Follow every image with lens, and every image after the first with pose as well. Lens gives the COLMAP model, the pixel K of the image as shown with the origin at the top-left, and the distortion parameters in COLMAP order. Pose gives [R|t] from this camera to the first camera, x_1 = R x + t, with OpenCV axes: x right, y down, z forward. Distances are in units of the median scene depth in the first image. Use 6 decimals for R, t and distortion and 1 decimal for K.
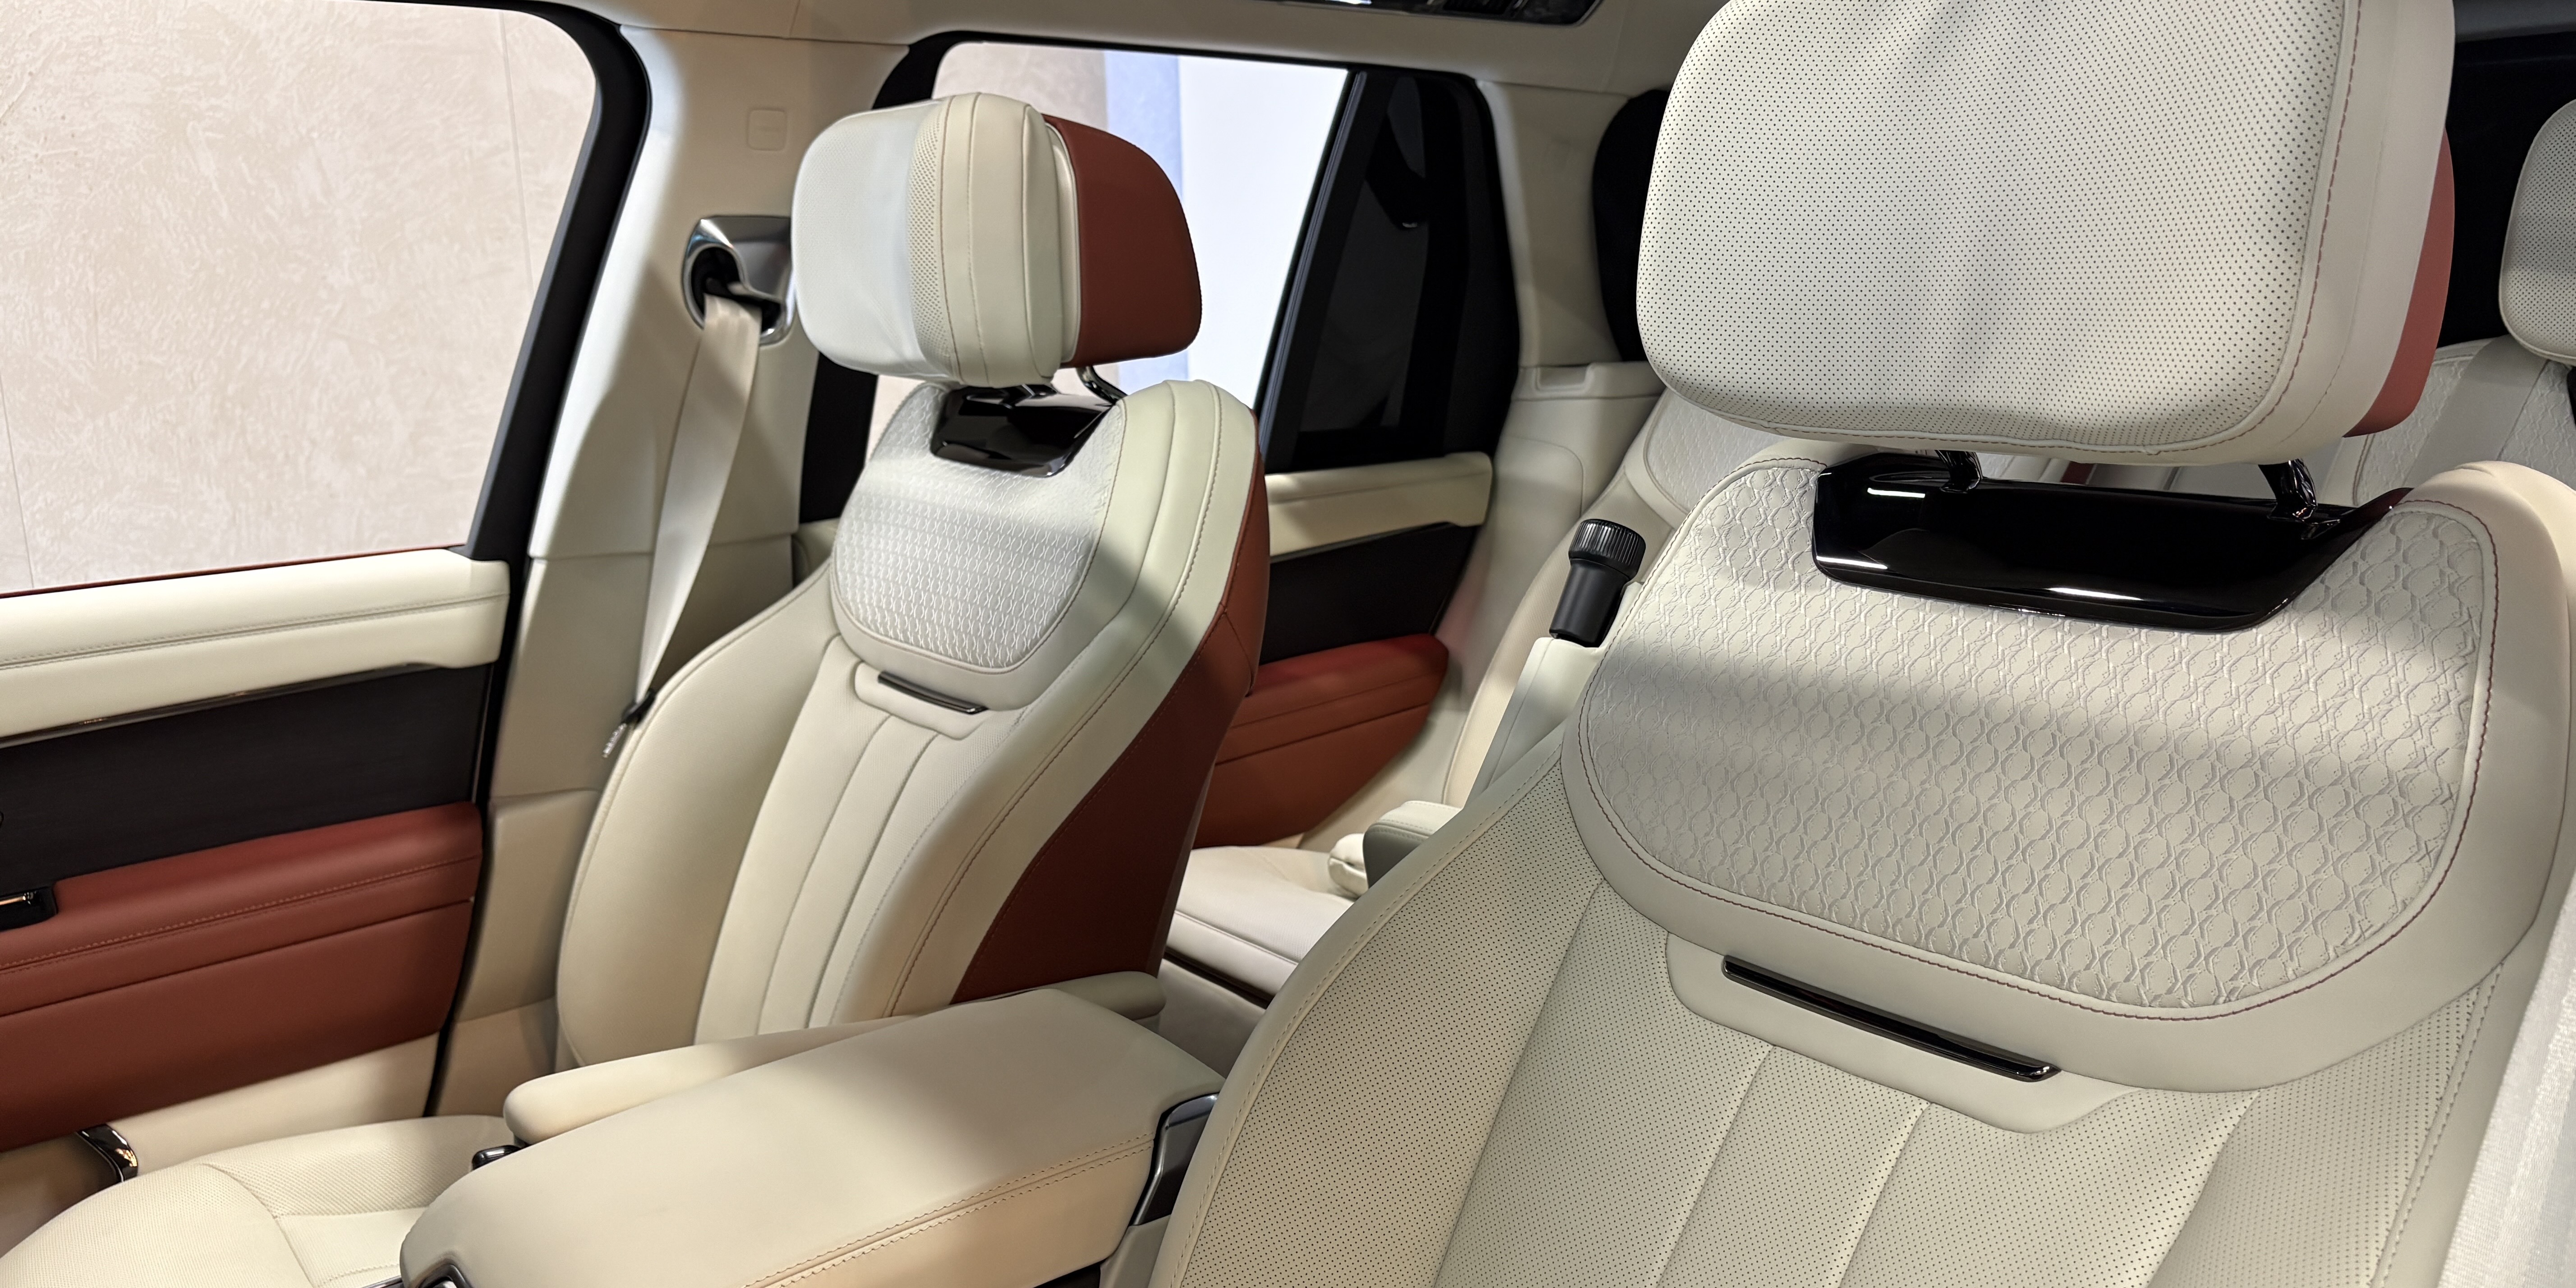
lens RADIAL K [[1953.5, 0, 1340.6], [0, 1953.5, 710.4], [0, 0, 1]] dist [0.038273, -0.037528]
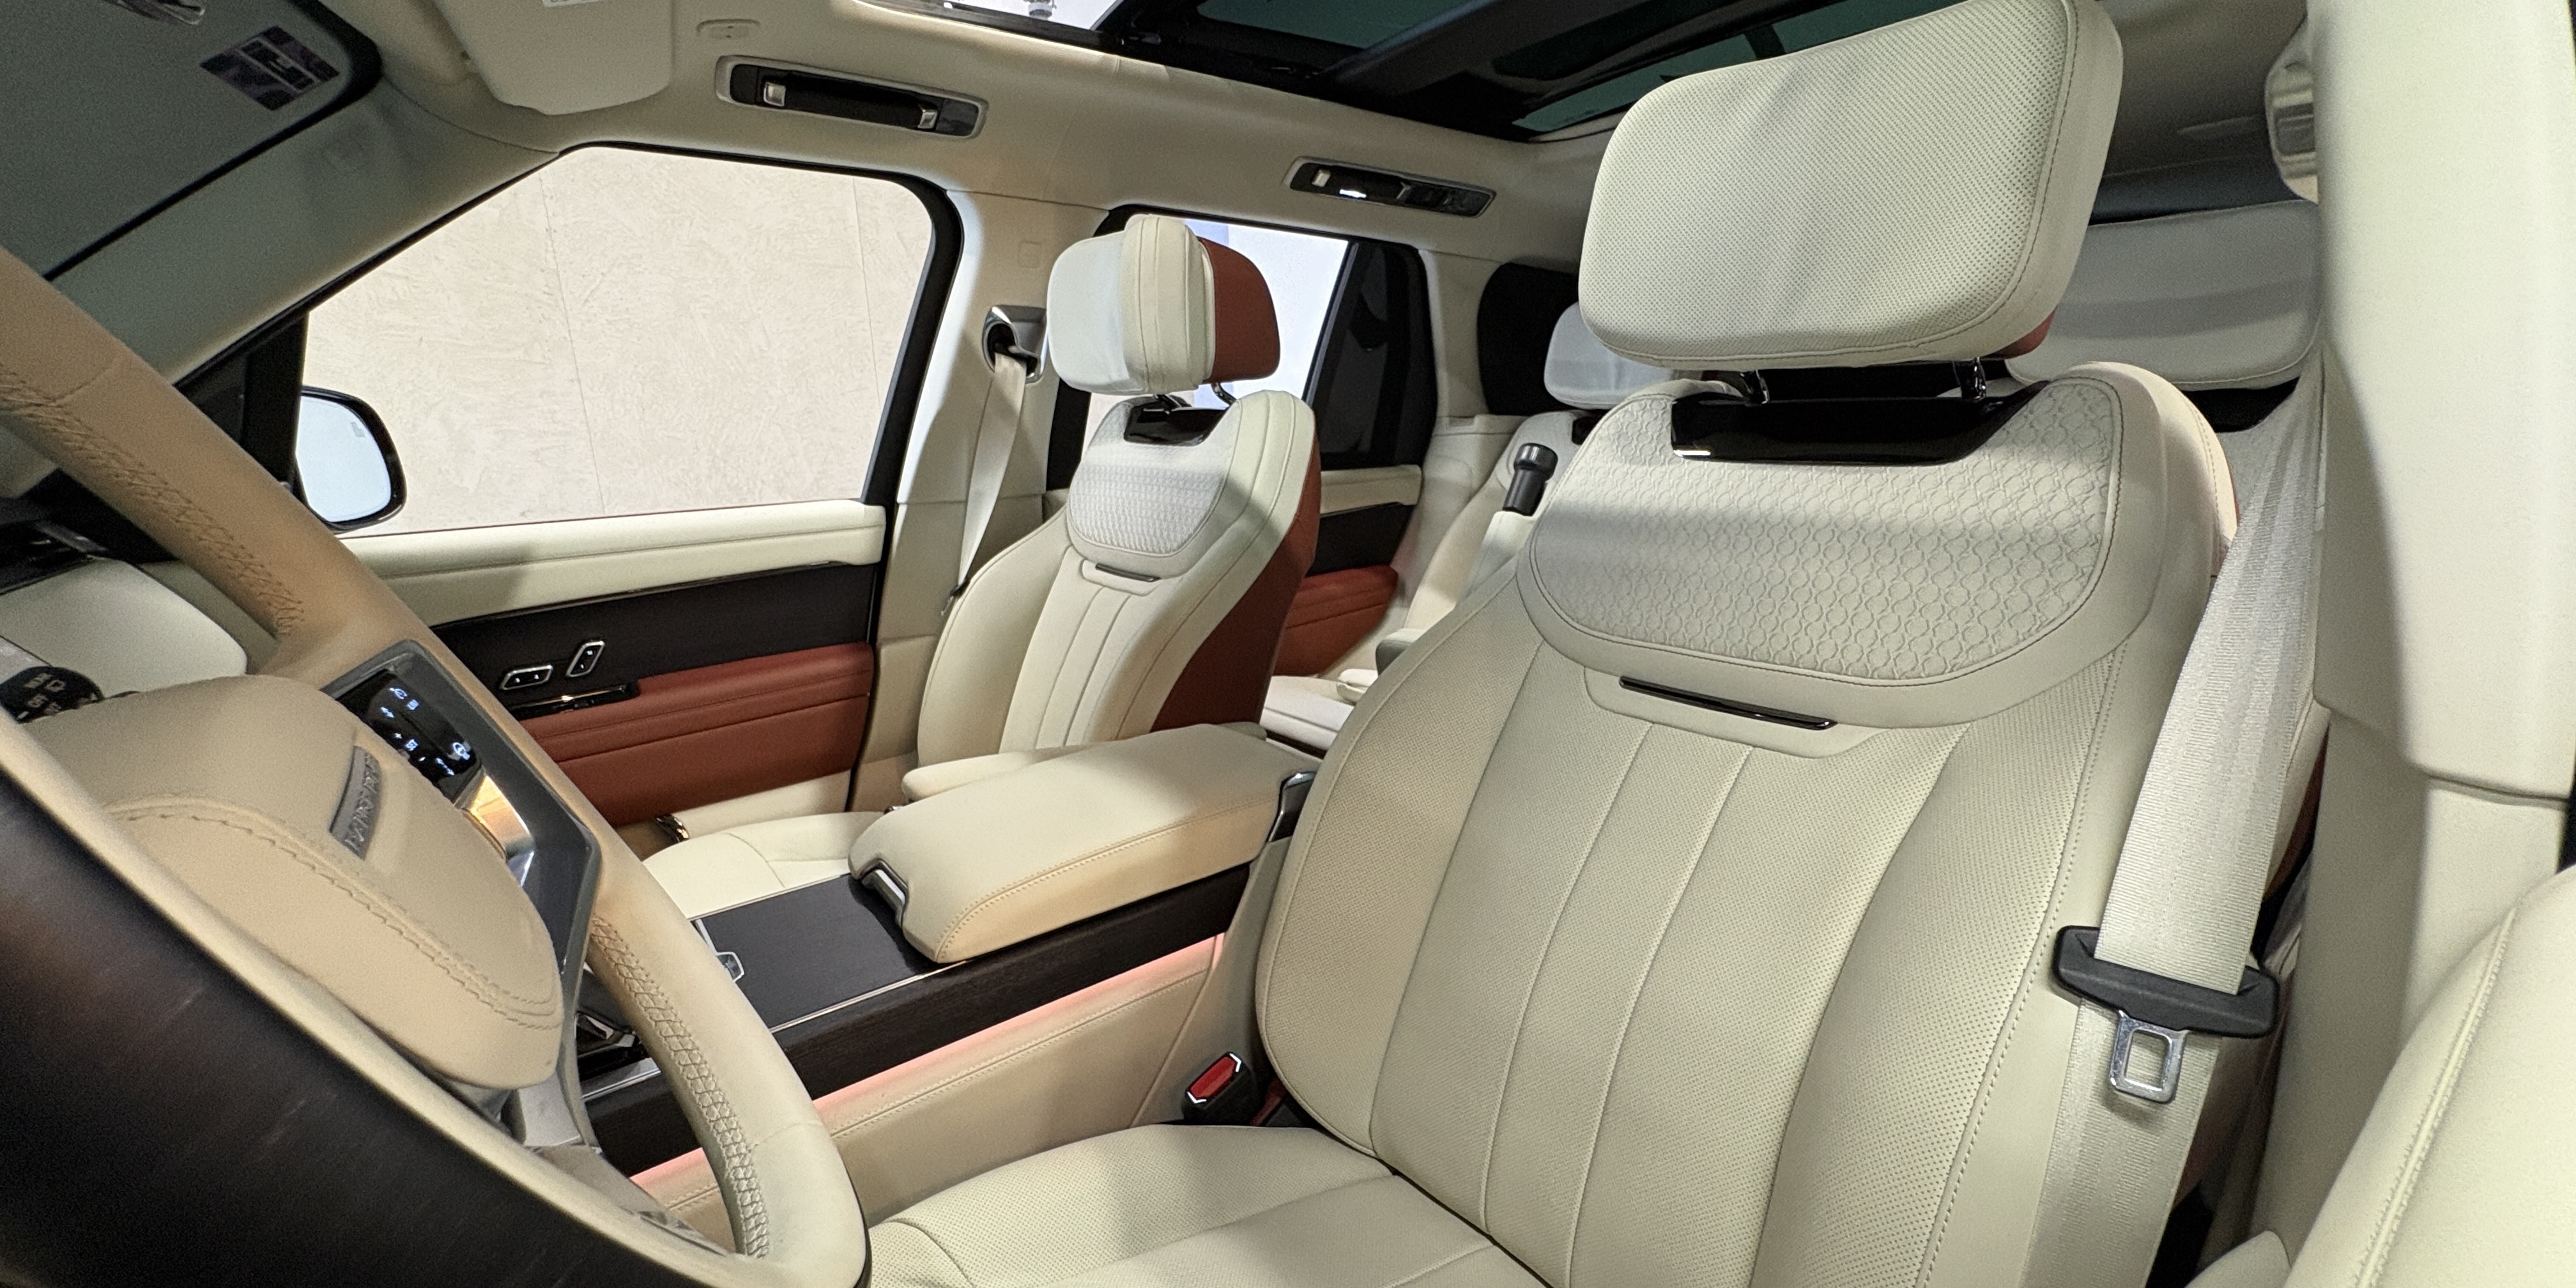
lens RADIAL K [[1024.1, 0, 1321.9], [0, 1024.1, 699.5], [0, 0, 1]] dist [-0.000160, 0.001256]
pose [[0.999789, 0.000251, 0.020519, -0.056607], [-0.001206, 0.998917, 0.046512, 0.068674], [-0.020485, -0.046527, 0.998707, 0.067761]]
